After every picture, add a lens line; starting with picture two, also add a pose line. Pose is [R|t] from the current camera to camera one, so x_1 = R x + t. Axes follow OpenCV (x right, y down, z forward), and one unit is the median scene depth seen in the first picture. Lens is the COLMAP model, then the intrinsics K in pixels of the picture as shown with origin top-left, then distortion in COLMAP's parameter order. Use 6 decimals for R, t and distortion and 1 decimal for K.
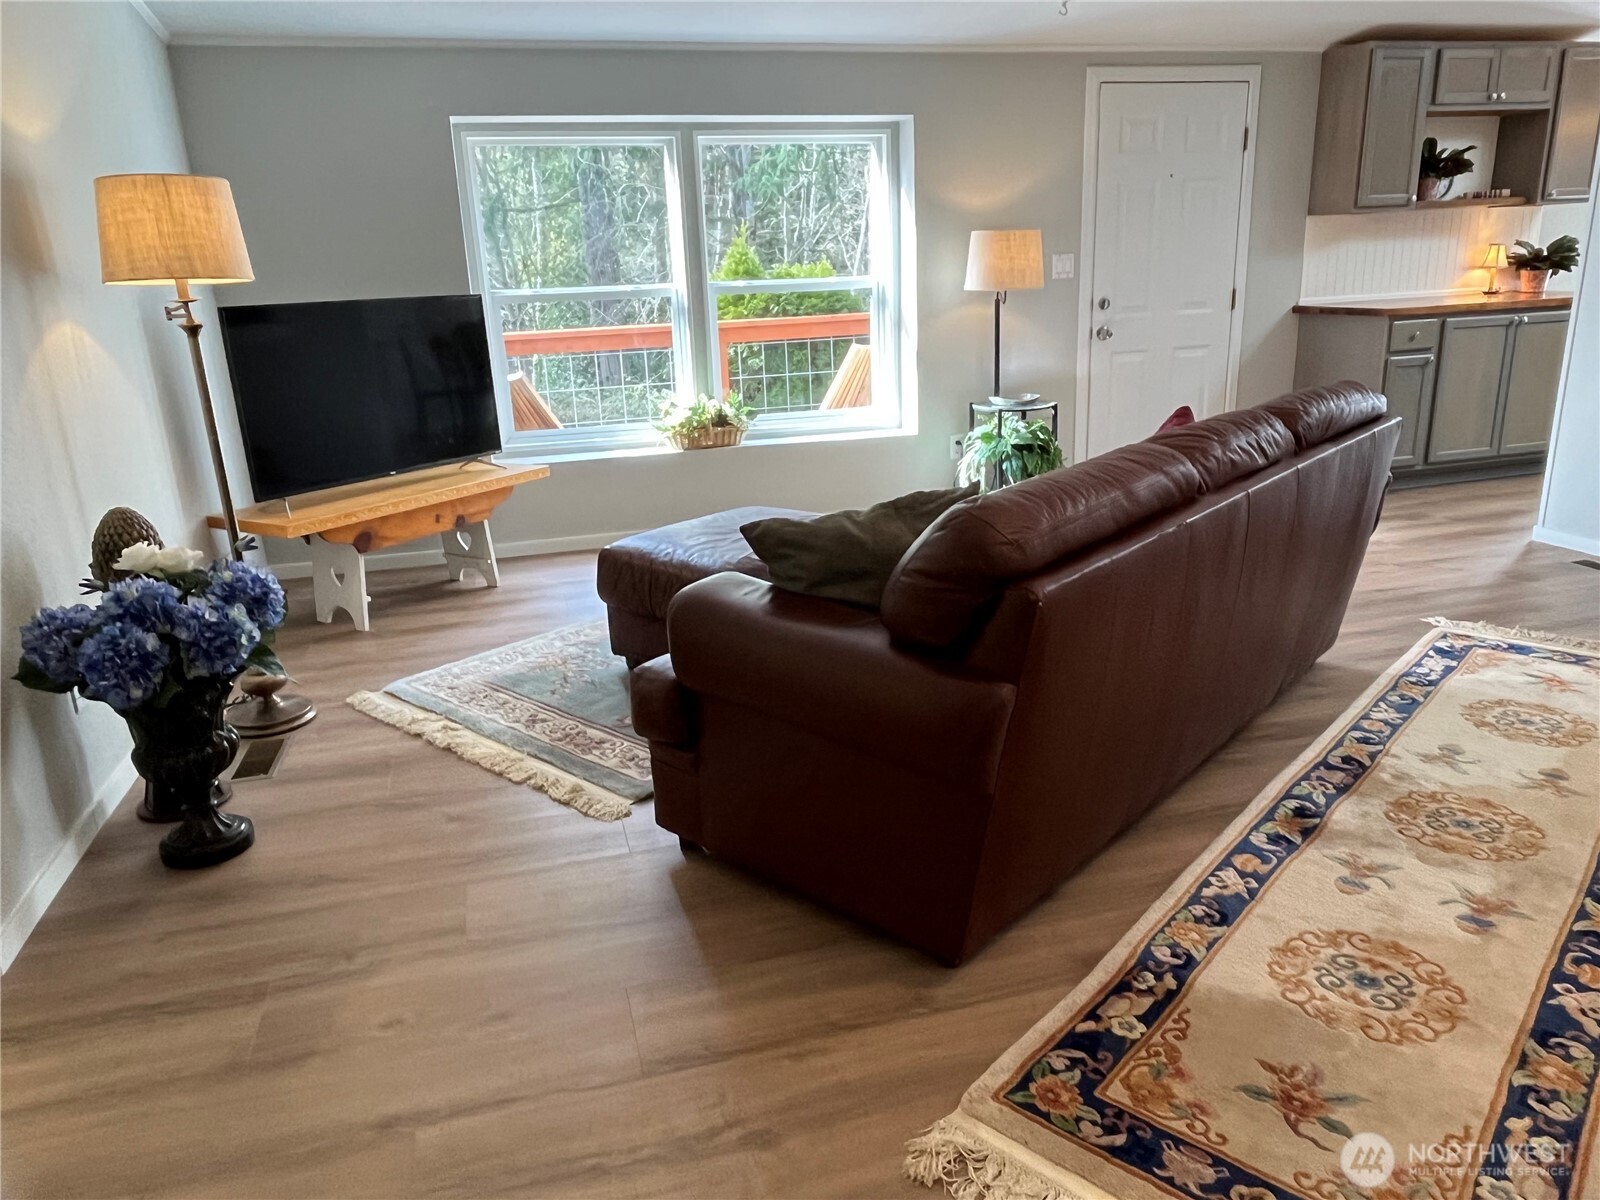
lens RADIAL K [[1088.9, 0, 808.3], [0, 1088.9, 611.4], [0, 0, 1]] dist [0.000587, -0.008744]
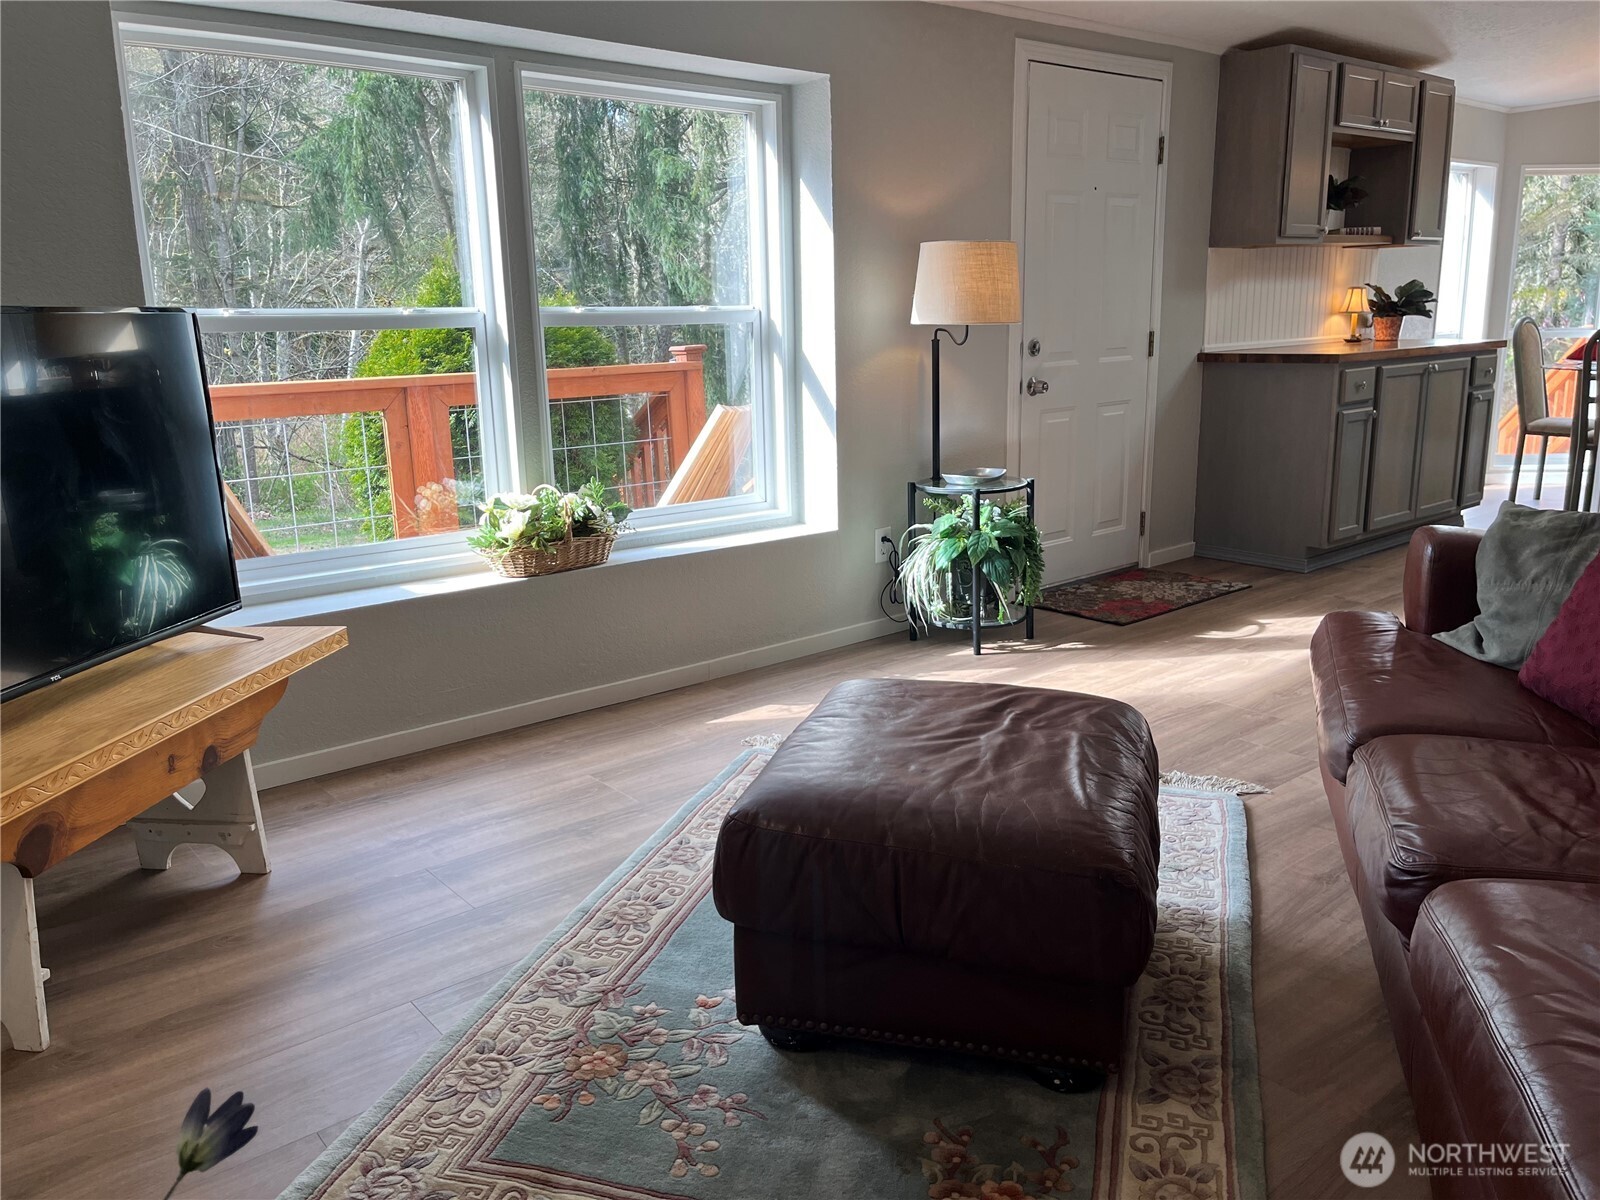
lens RADIAL K [[1201.9, 0, 791.4], [0, 1201.9, 593.4], [0, 0, 1]] dist [0.057918, -0.077870]
pose [[0.914117, -0.071987, 0.399009, -0.240467], [0.108741, 0.991587, -0.070224, -0.074150], [-0.390597, 0.107581, 0.914254, 0.323539]]
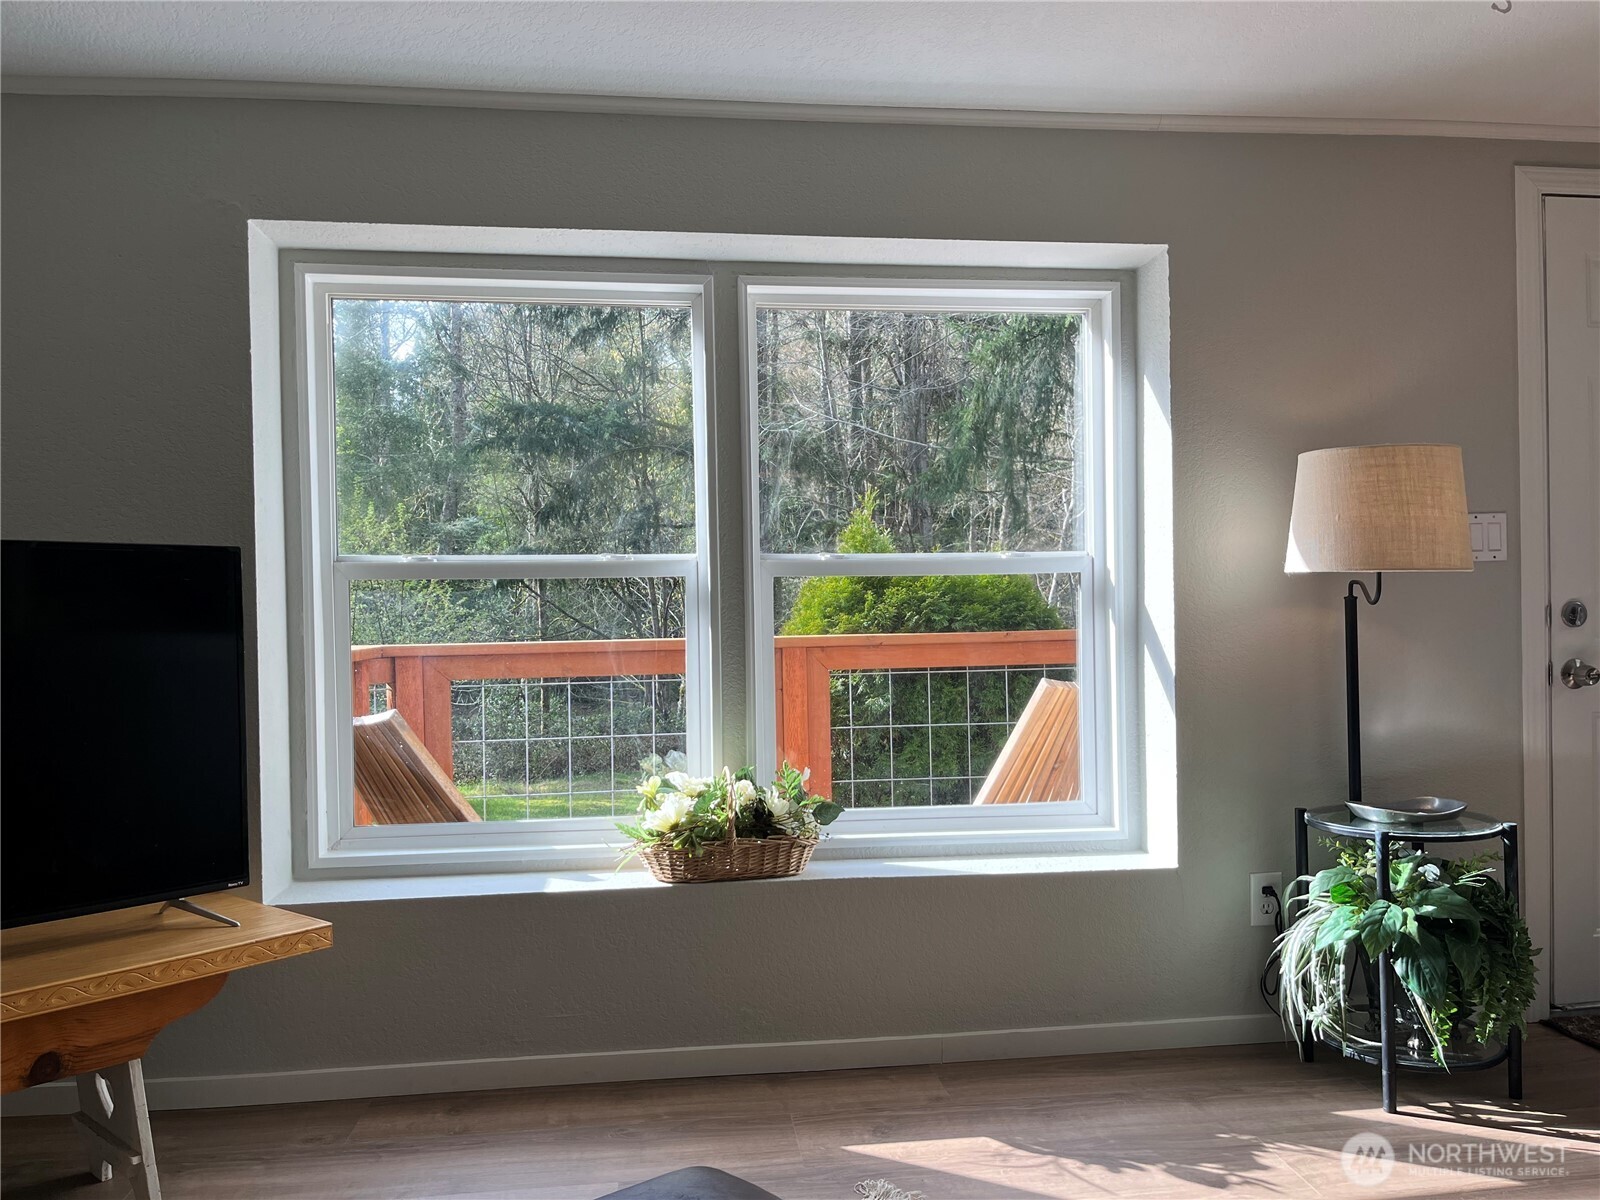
lens RADIAL K [[1201.9, 0, 821.8], [0, 1201.9, 613.2], [0, 0, 1]] dist [0.057918, -0.077870]
pose [[0.989028, 0.025361, -0.145533, 0.021558], [-0.066476, 0.956180, -0.285134, -0.111434], [0.131924, 0.291680, 0.947375, 0.462410]]
